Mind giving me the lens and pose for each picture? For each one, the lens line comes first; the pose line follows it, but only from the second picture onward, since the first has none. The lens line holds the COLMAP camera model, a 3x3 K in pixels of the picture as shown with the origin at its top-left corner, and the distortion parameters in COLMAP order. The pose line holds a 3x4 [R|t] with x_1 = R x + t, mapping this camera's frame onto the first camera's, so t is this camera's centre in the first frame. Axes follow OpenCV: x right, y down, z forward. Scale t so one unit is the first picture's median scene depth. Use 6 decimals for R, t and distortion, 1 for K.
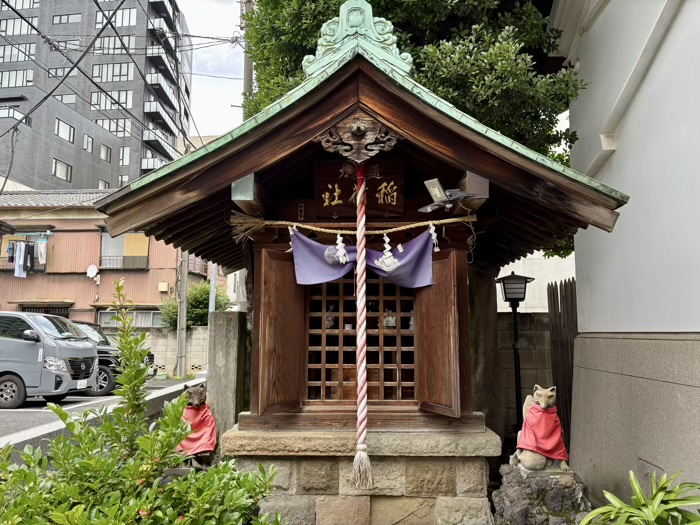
lens RADIAL K [[528.9, 0, 349.3], [0, 528.9, 264.8], [0, 0, 1]] dist [0.048986, -0.058199]
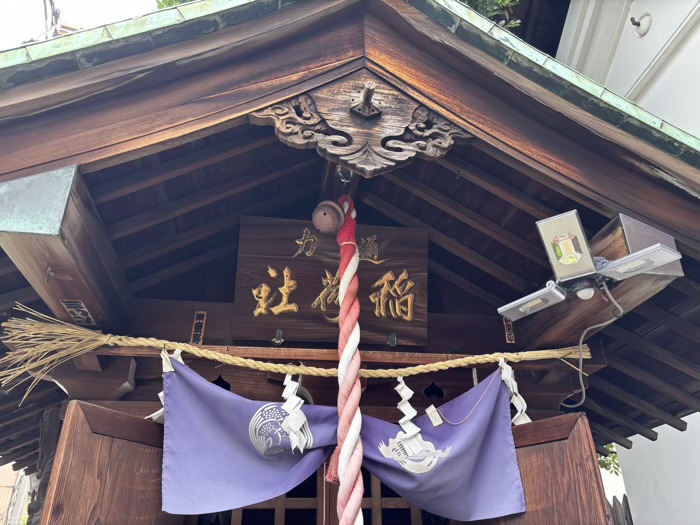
lens RADIAL K [[528.9, 0, 351.8], [0, 528.9, 256.9], [0, 0, 1]] dist [0.048986, -0.058199]
pose [[0.981883, 0.078518, 0.172454, -0.049850], [-0.004714, 0.919948, -0.392012, 0.018049], [-0.189429, 0.384097, 0.903652, 0.586331]]
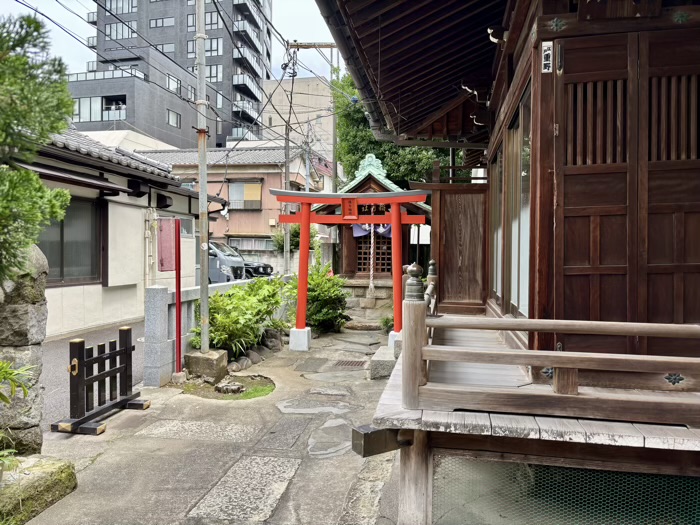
lens RADIAL K [[528.9, 0, 354.9], [0, 528.9, 264.5], [0, 0, 1]] dist [0.048986, -0.058199]
pose [[0.991427, 0.014348, -0.129869, 0.334180], [0.003789, 0.990377, 0.138347, -0.242764], [0.130604, -0.137653, 0.981832, -2.237956]]
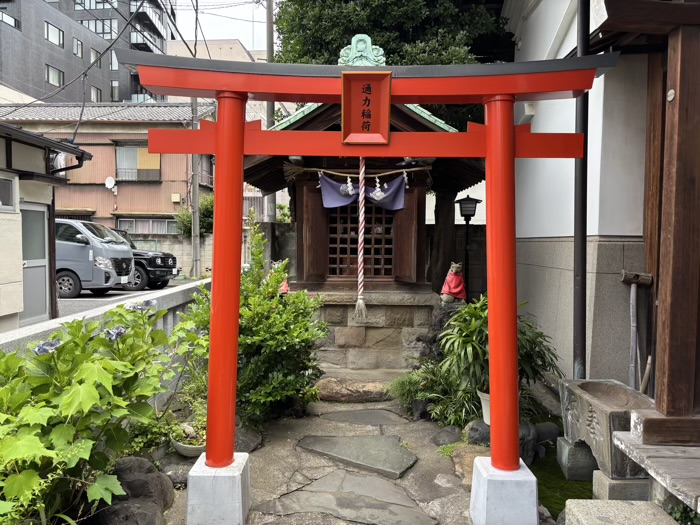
lens RADIAL K [[528.9, 0, 347.7], [0, 528.9, 265.7], [0, 0, 1]] dist [0.048986, -0.058199]
pose [[0.999865, 0.007719, 0.014507, -0.044323], [-0.010078, 0.985344, 0.170282, -0.065844], [-0.012980, -0.170405, 0.985289, -0.677728]]
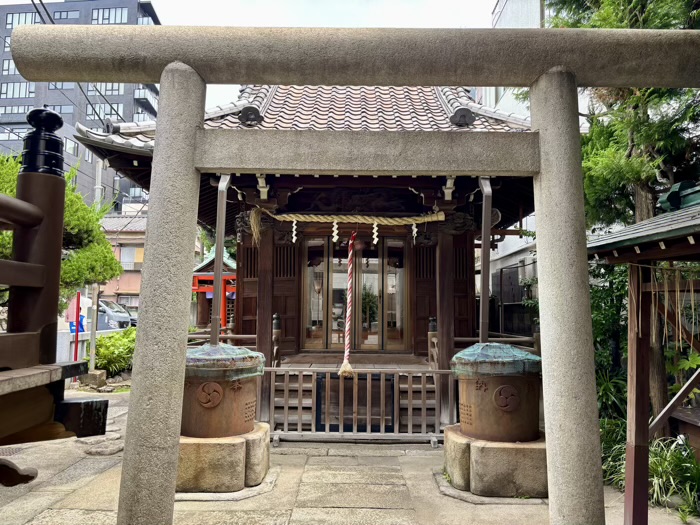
lens RADIAL K [[528.9, 0, 352.3], [0, 528.9, 264.6], [0, 0, 1]] dist [0.048986, -0.058199]
pose [[0.999039, 0.015545, 0.040975, 0.995678], [-0.016946, 0.999276, 0.034062, -0.447363], [-0.040416, -0.034724, 0.998579, -3.758620]]
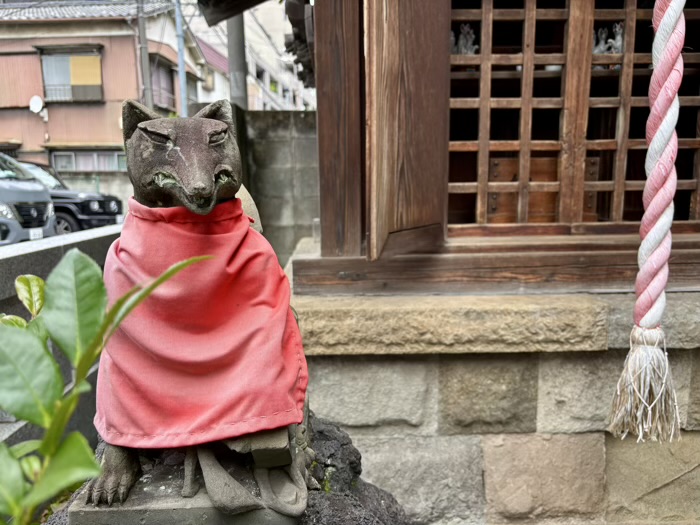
lens RADIAL K [[528.9, 0, 354.1], [0, 528.9, 264.2], [0, 0, 1]] dist [0.048986, -0.058199]
pose [[0.998665, -0.017523, 0.048586, -0.178302], [0.003797, 0.963050, 0.269296, 0.173936], [-0.051510, -0.268752, 0.961831, 0.598168]]
